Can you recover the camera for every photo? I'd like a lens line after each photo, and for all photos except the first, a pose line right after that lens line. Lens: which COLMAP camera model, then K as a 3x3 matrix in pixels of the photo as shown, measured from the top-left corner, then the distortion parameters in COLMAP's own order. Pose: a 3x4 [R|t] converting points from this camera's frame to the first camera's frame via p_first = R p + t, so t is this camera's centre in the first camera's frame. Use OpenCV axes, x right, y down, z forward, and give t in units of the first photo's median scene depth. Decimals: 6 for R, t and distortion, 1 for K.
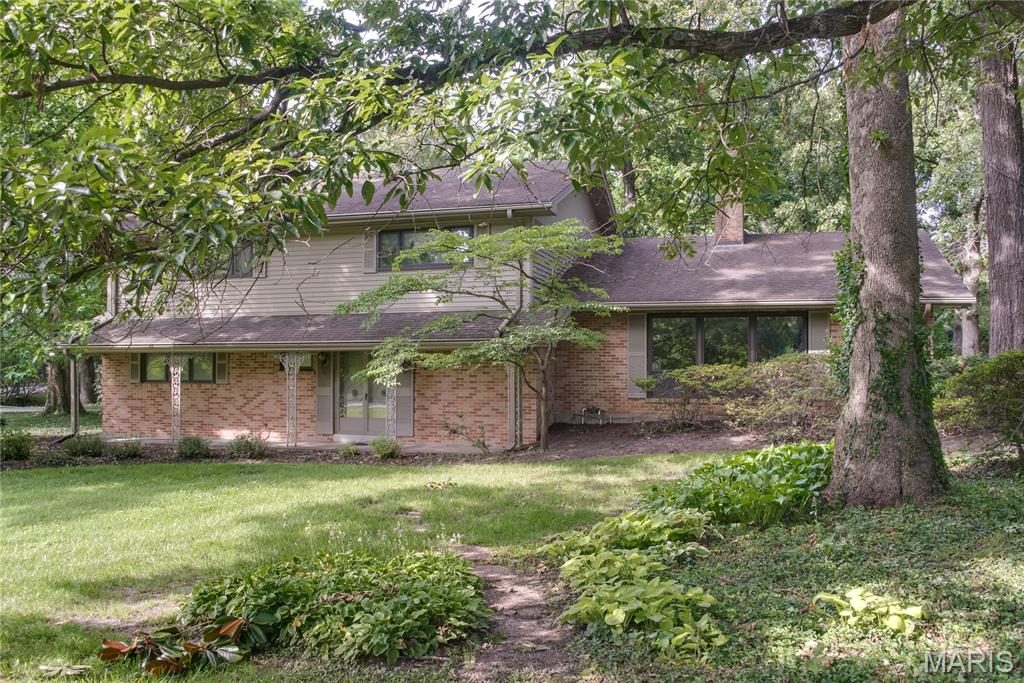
lens RADIAL K [[803.6, 0, 512.0], [0, 803.6, 341.5], [0, 0, 1]] dist [-0.070093, 0.001723]
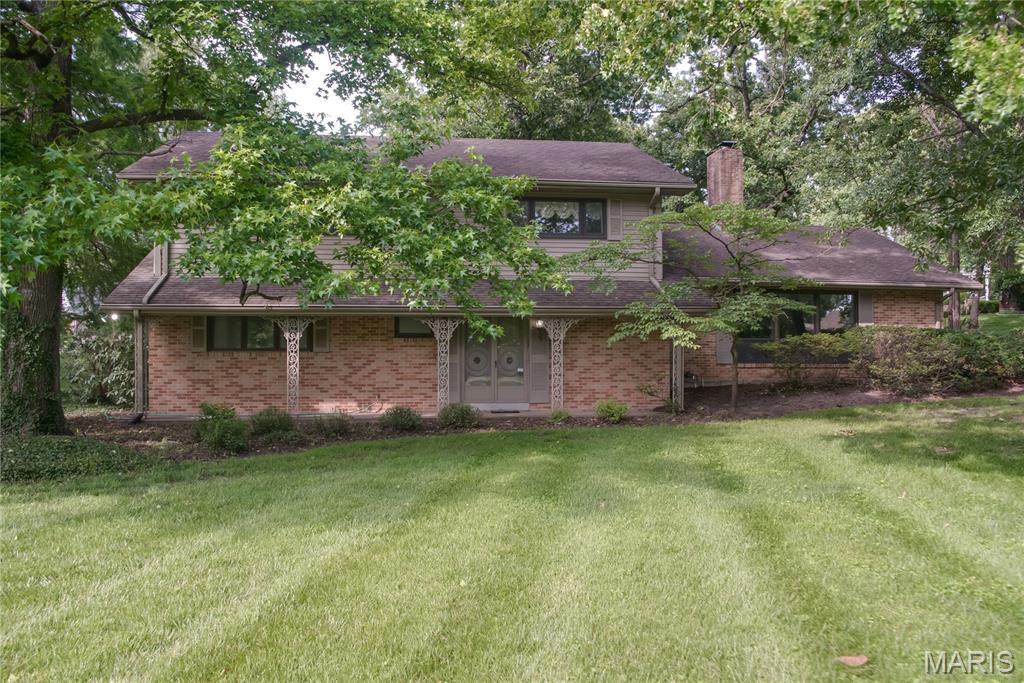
lens RADIAL K [[803.6, 0, 512.0], [0, 803.6, 341.5], [0, 0, 1]] dist [-0.070093, 0.001723]
pose [[0.915019, 0.005034, 0.403379, -0.545761], [-0.016534, 0.999550, 0.025030, 0.015513], [-0.403072, -0.029572, 0.914690, 0.087850]]
